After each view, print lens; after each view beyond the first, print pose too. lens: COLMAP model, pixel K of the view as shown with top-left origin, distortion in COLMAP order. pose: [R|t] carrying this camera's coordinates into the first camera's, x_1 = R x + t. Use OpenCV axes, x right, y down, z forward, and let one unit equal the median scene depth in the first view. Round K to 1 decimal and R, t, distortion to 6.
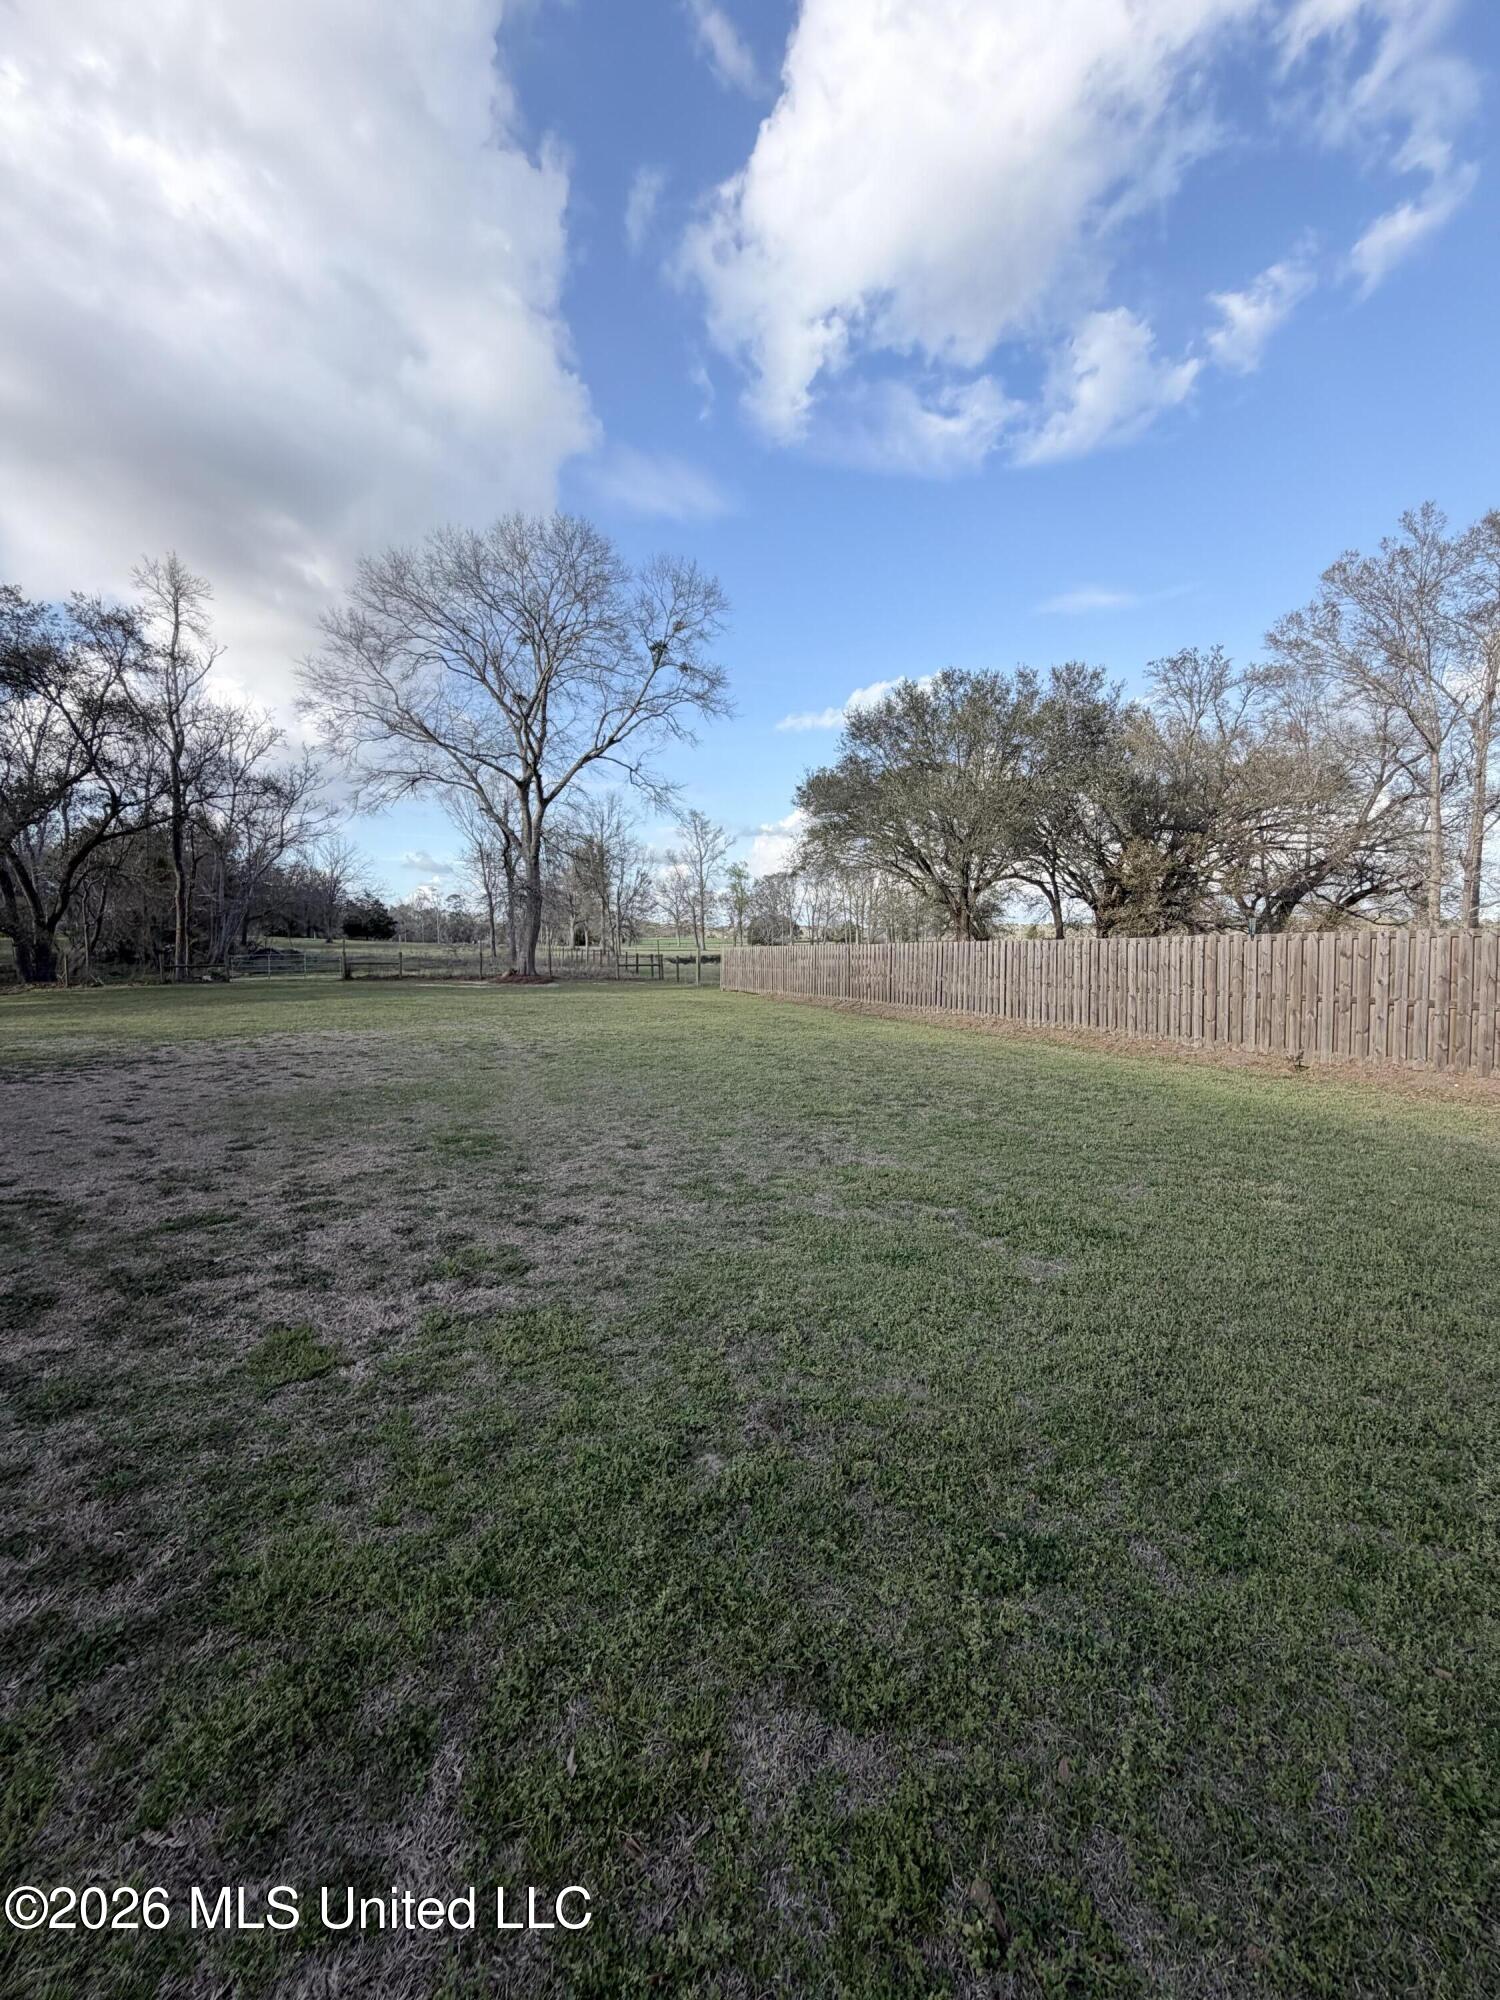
lens RADIAL K [[793.5, 0, 752.0], [0, 793.5, 1002.7], [0, 0, 1]] dist [-0.007098, 0.000620]
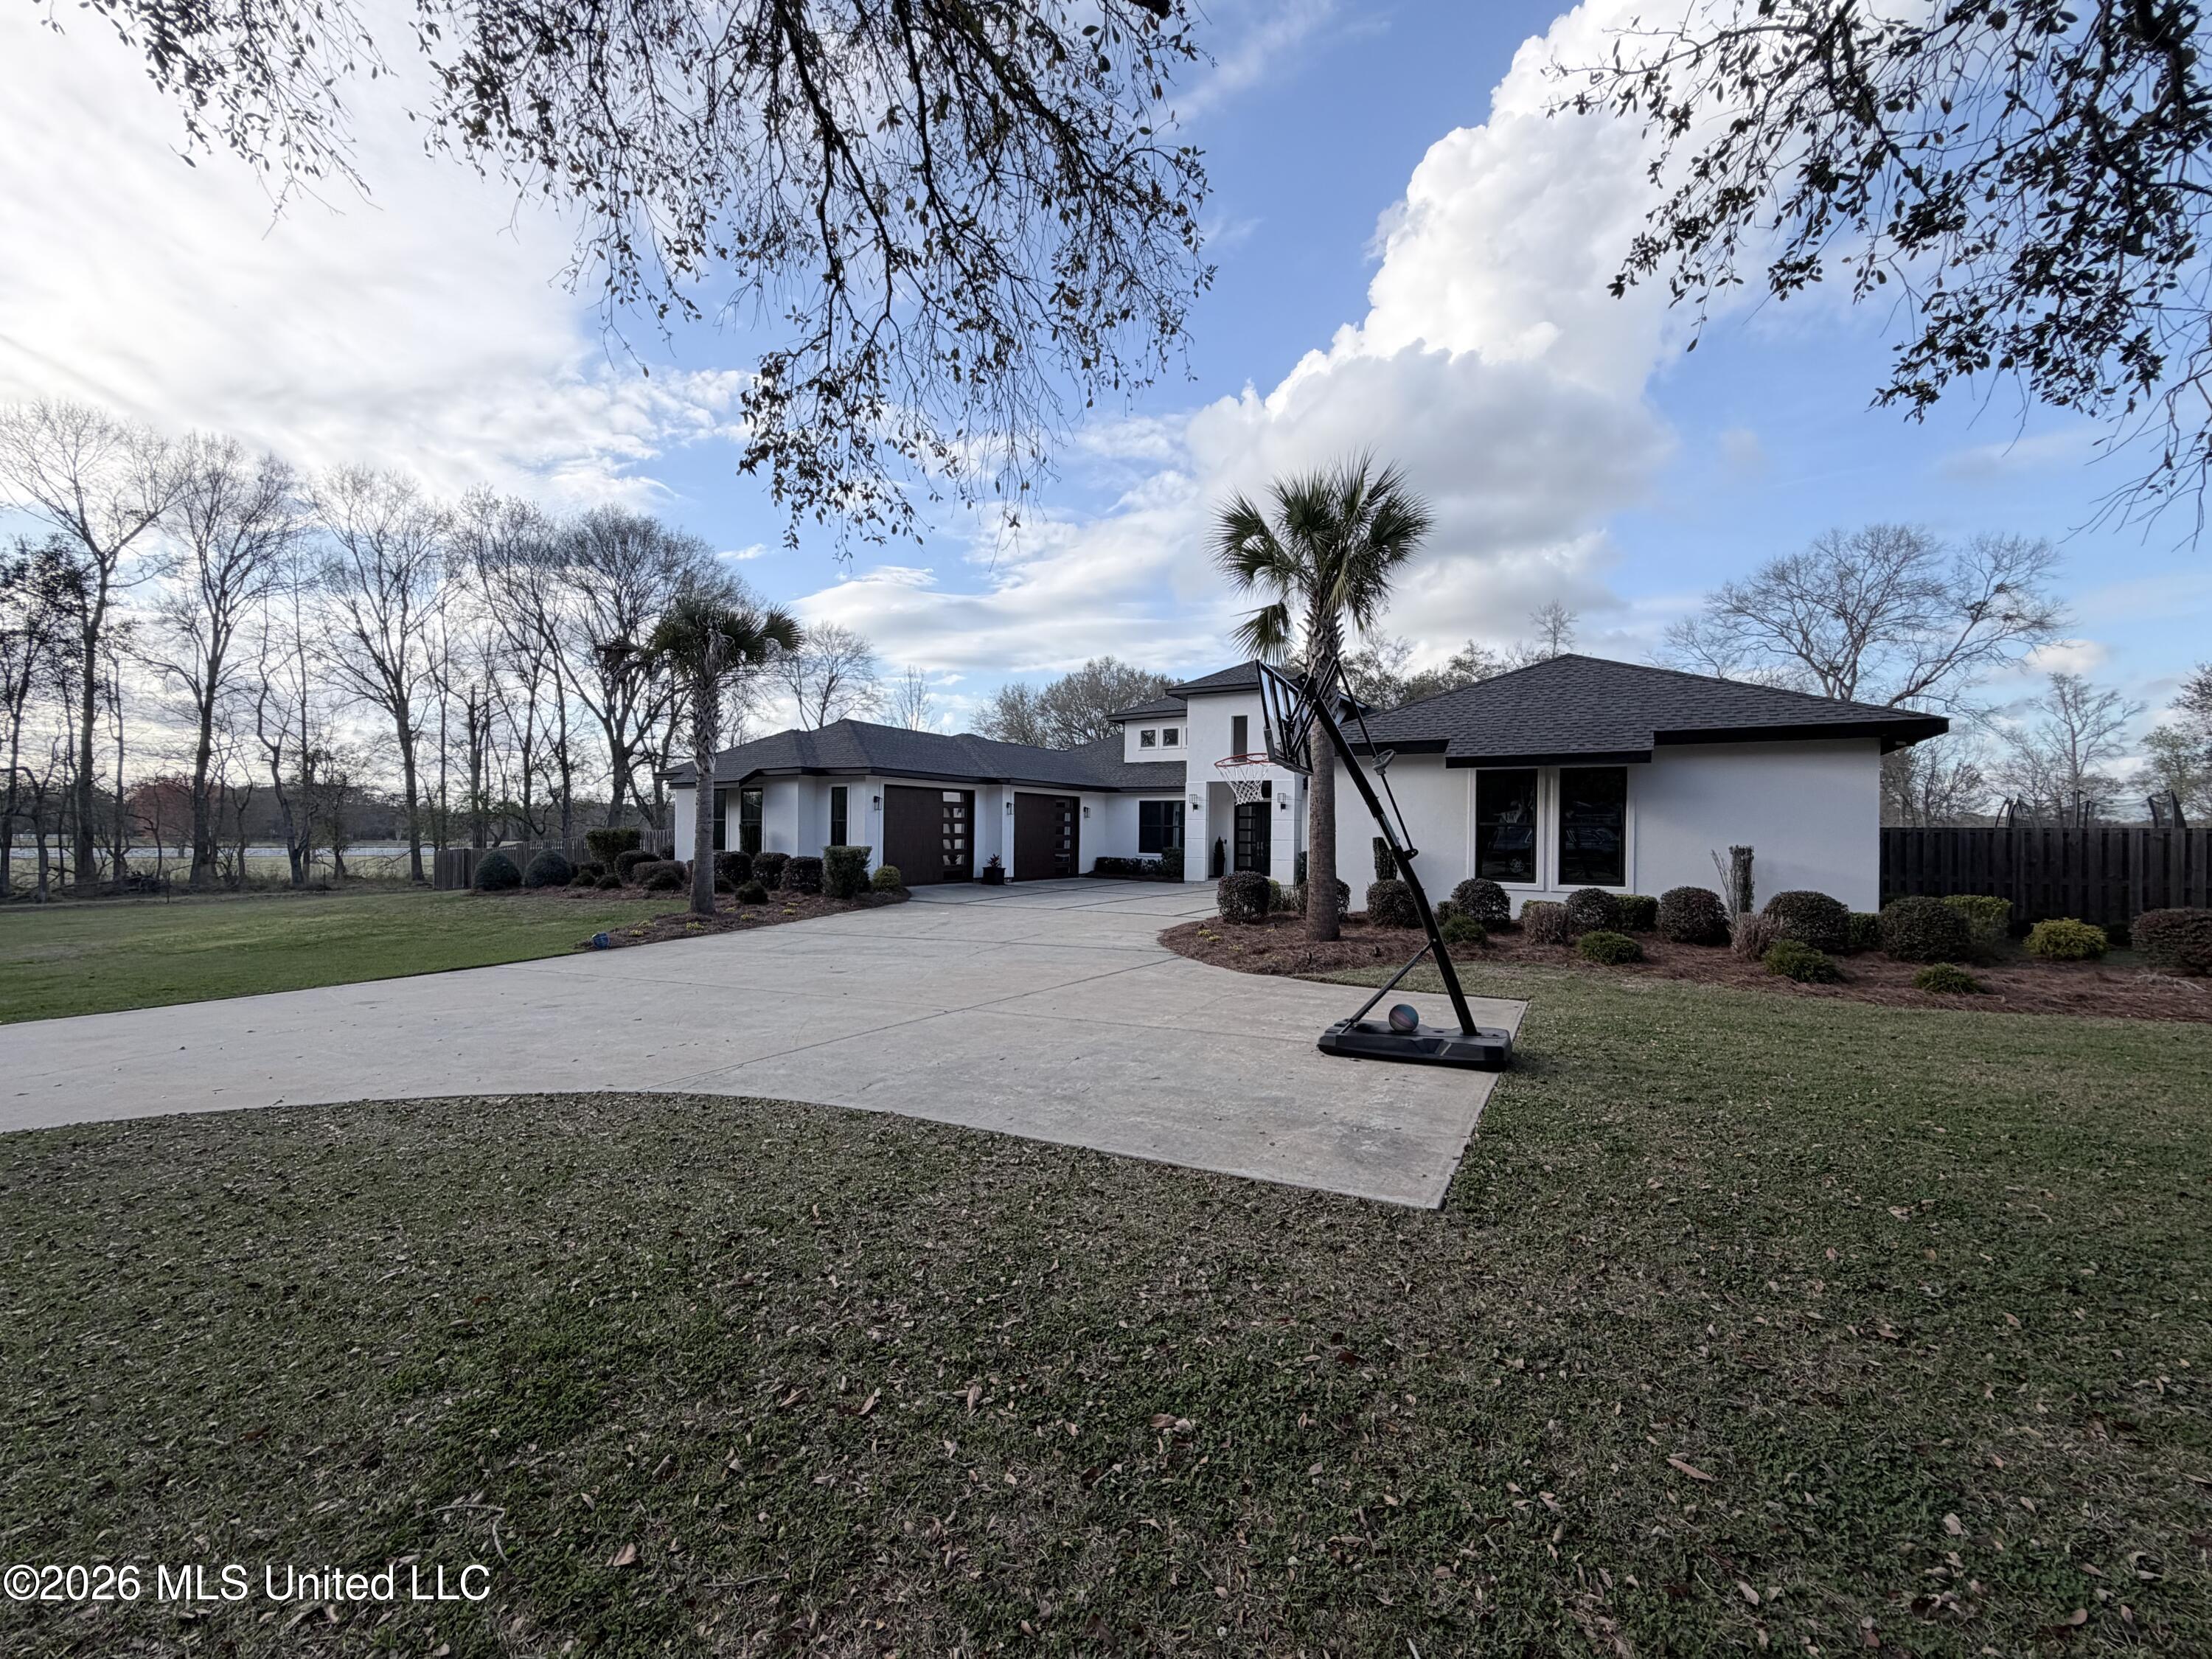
lens RADIAL K [[877.7, 0, 1117.1], [0, 877.7, 825.4], [0, 0, 1]] dist [-0.007098, 0.000620]
pose [[0.612075, -0.010221, -0.790733, 0.340900], [-0.066397, 0.995722, -0.064266, 0.158605], [0.788007, 0.091838, 0.608778, -2.174563]]
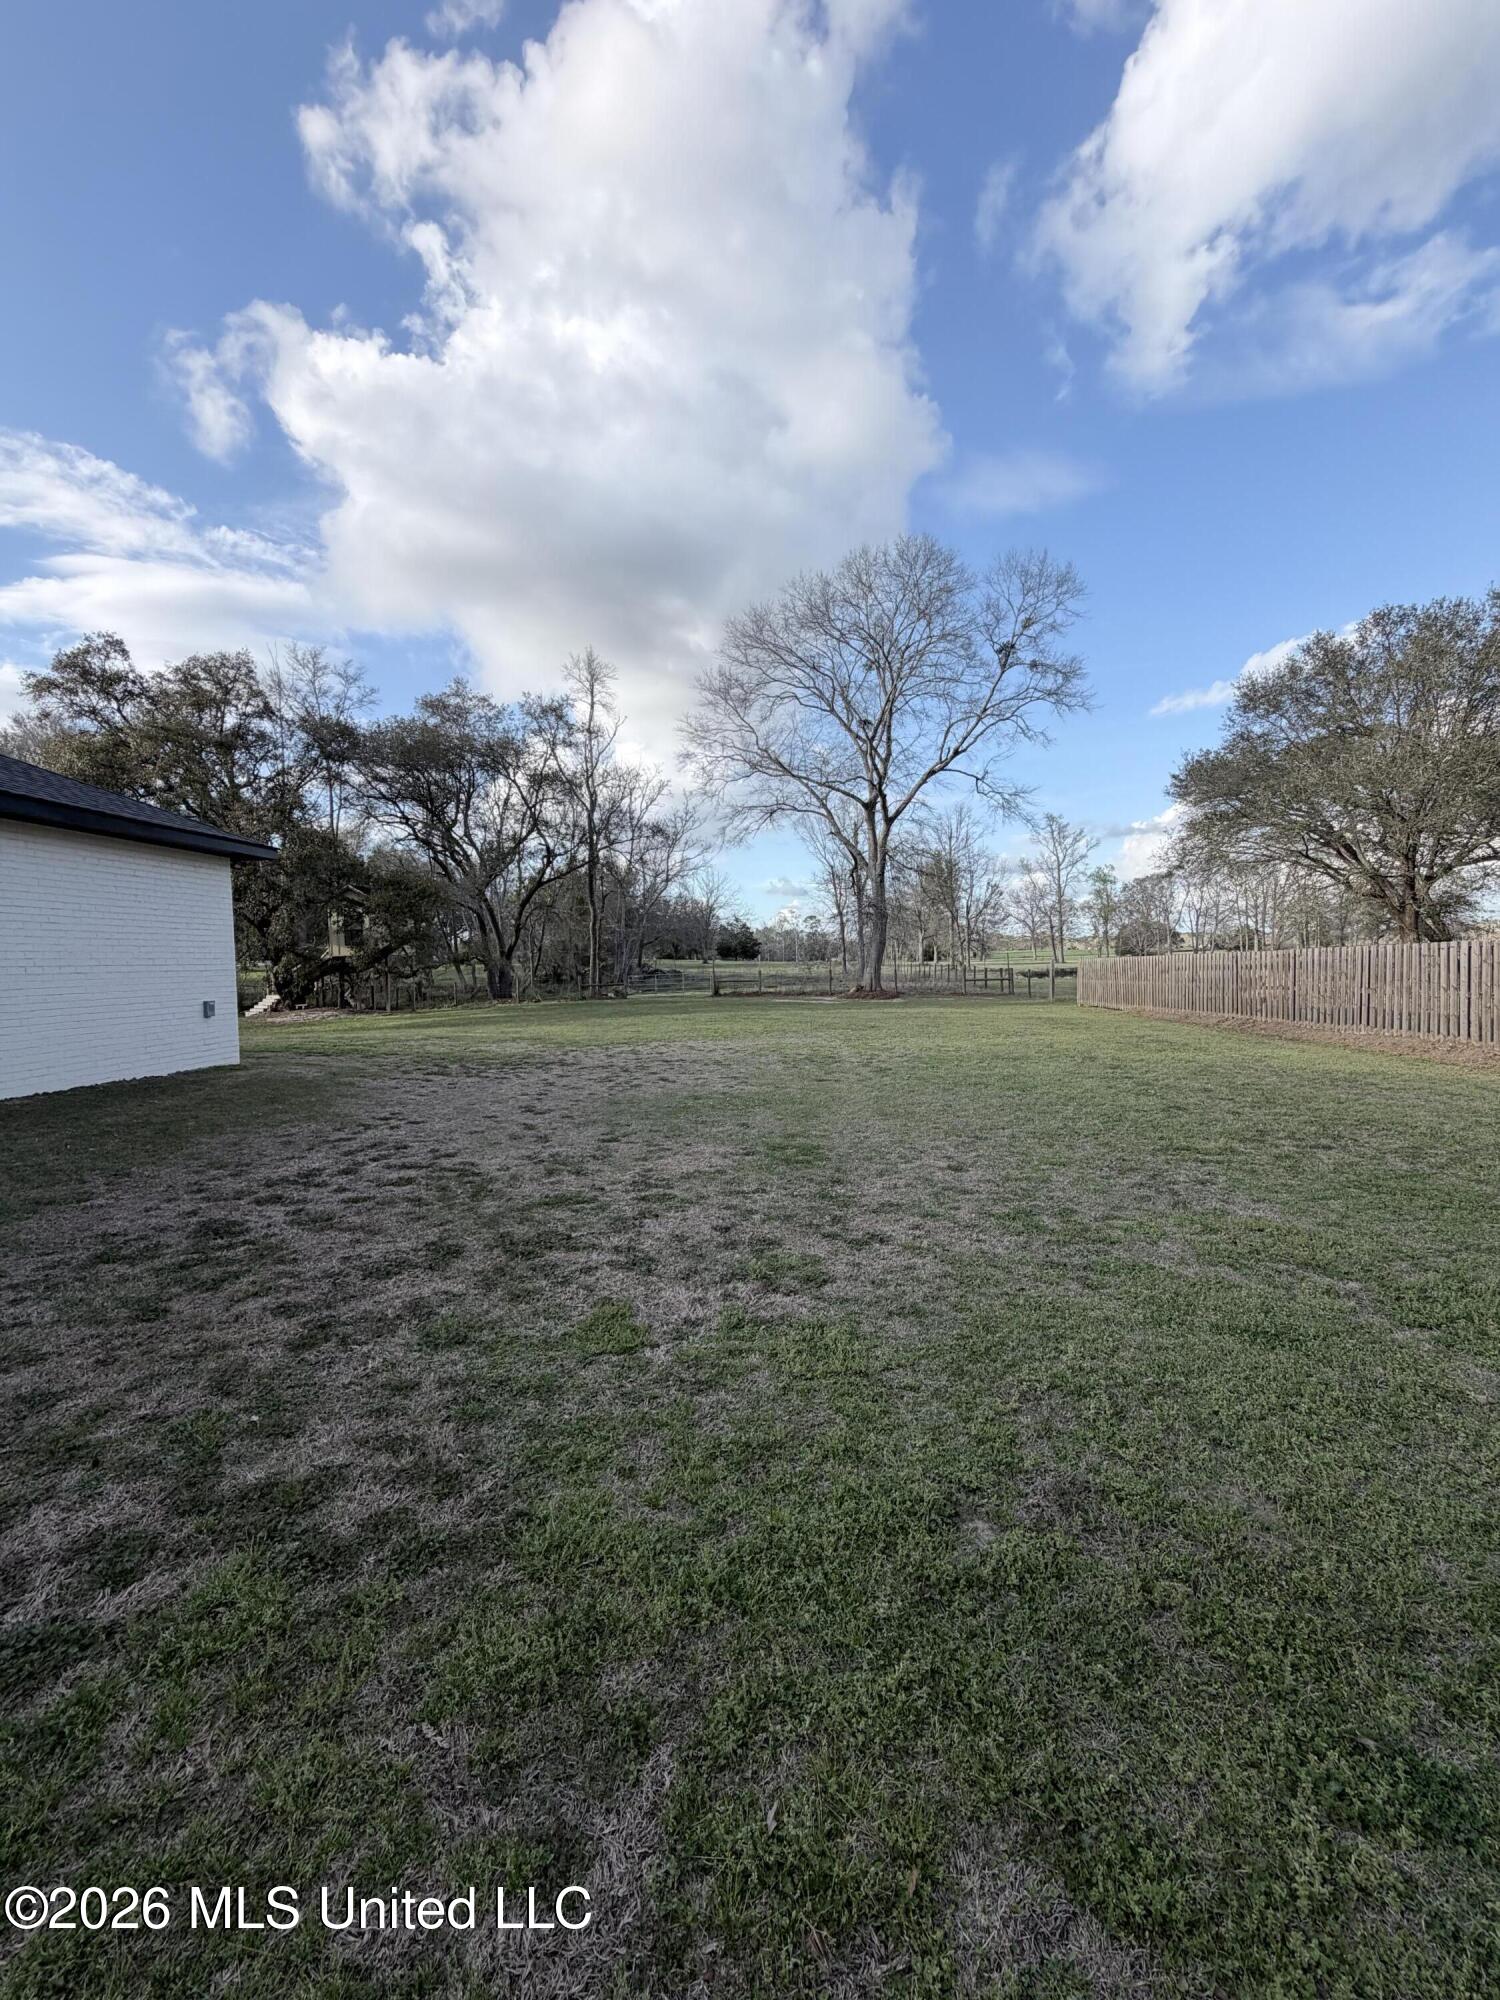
lens RADIAL K [[793.5, 0, 749.5], [0, 793.5, 1006.6], [0, 0, 1]] dist [-0.007098, 0.000620]
pose [[0.905534, 0.000971, -0.424272, 0.024557], [-0.007282, 0.999886, -0.013255, 0.000774], [0.424211, 0.015092, 0.905438, 0.019984]]
